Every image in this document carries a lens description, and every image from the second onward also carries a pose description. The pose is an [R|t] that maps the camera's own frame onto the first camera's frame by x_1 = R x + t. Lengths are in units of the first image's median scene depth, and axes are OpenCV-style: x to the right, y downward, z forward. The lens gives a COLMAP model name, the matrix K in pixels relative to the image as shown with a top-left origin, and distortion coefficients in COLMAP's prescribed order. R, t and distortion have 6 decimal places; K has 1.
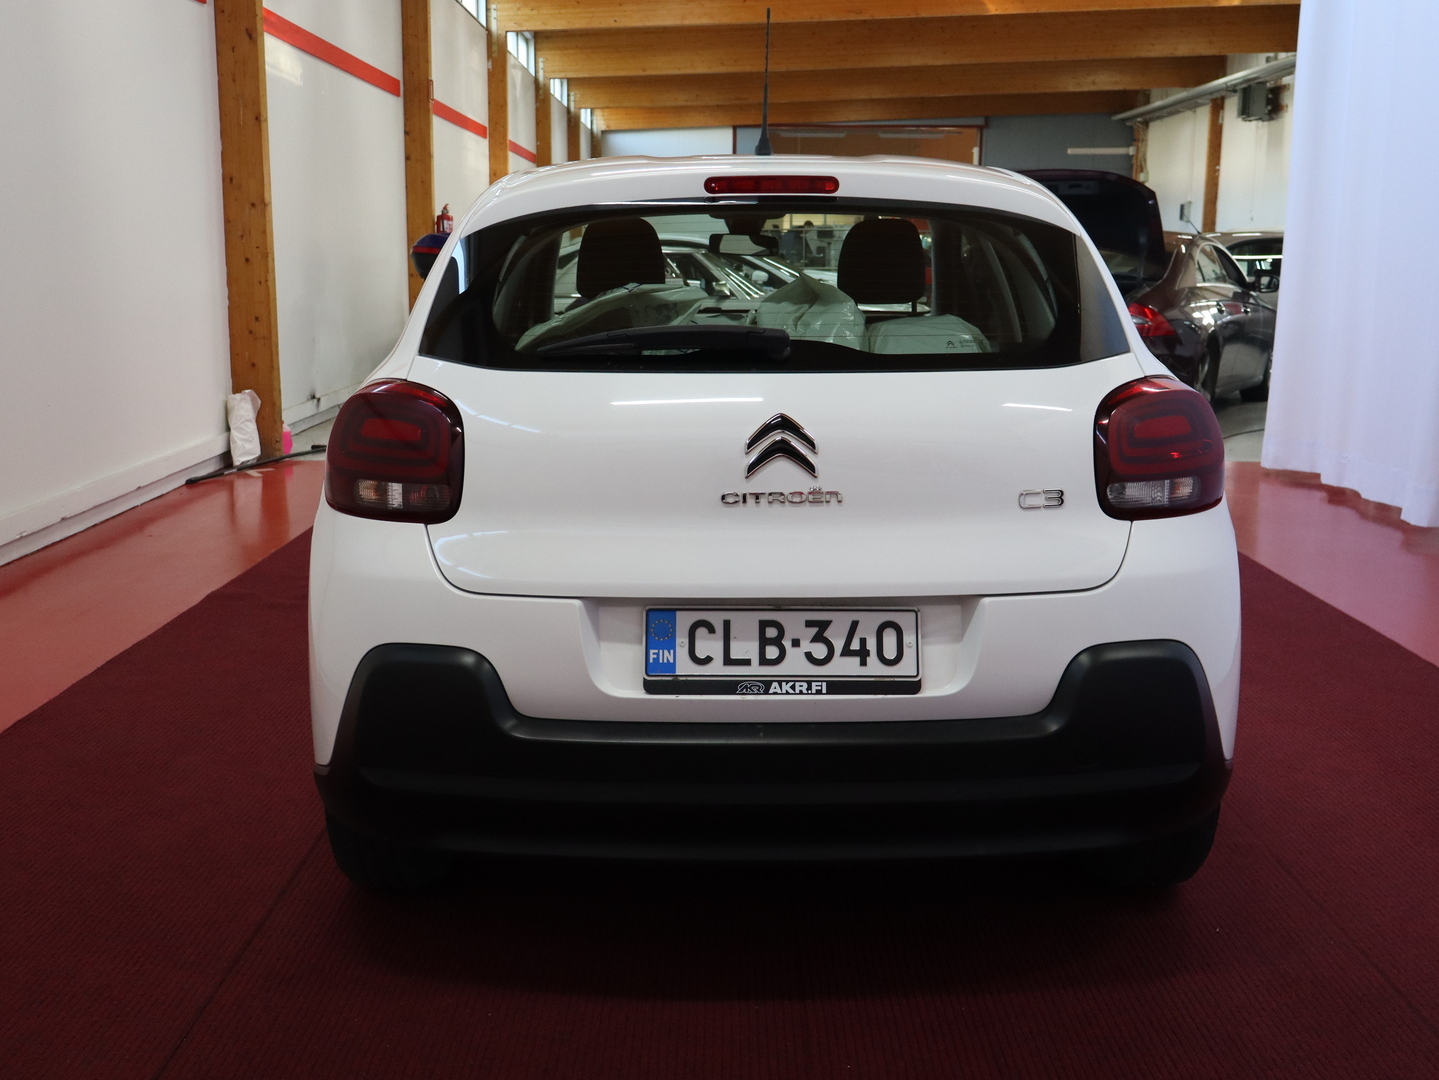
lens RADIAL K [[1523.5, 0, 714.3], [0, 1523.5, 533.5], [0, 0, 1]] dist [0.019897, 0.000000]
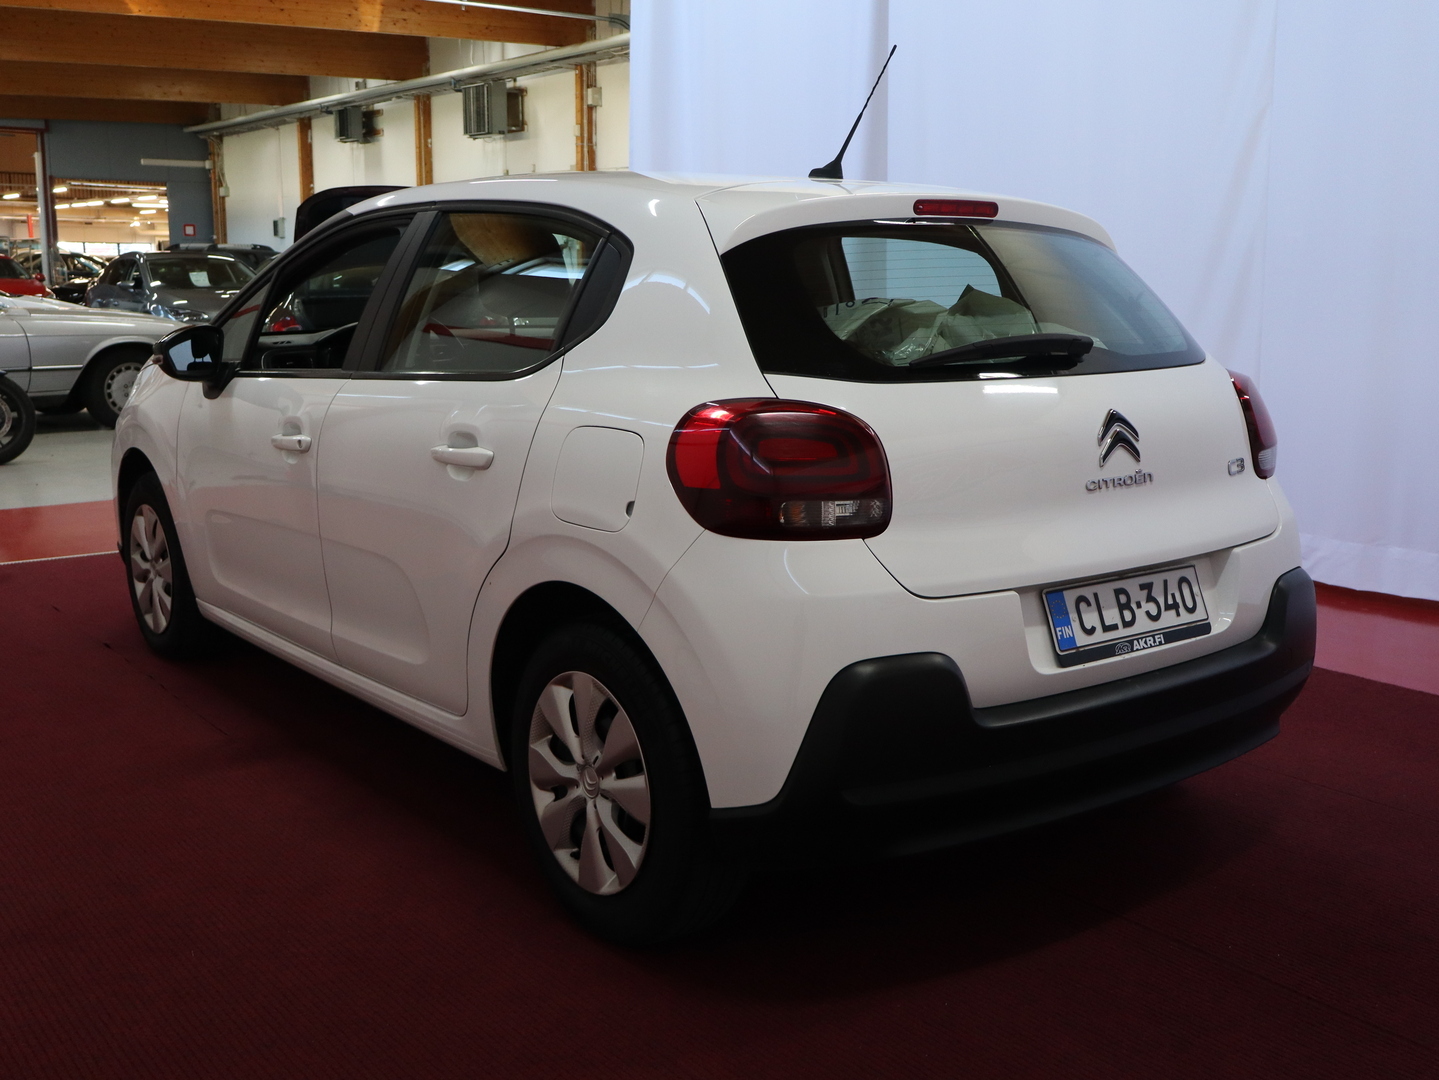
lens RADIAL K [[1523.5, 0, 712.7], [0, 1523.5, 543.2], [0, 0, 1]] dist [0.019897, 0.000000]
pose [[0.790107, -0.106029, 0.603729, -0.116464], [0.108166, 0.993587, 0.032940, -0.006259], [-0.603350, 0.039277, 0.796509, 0.034364]]
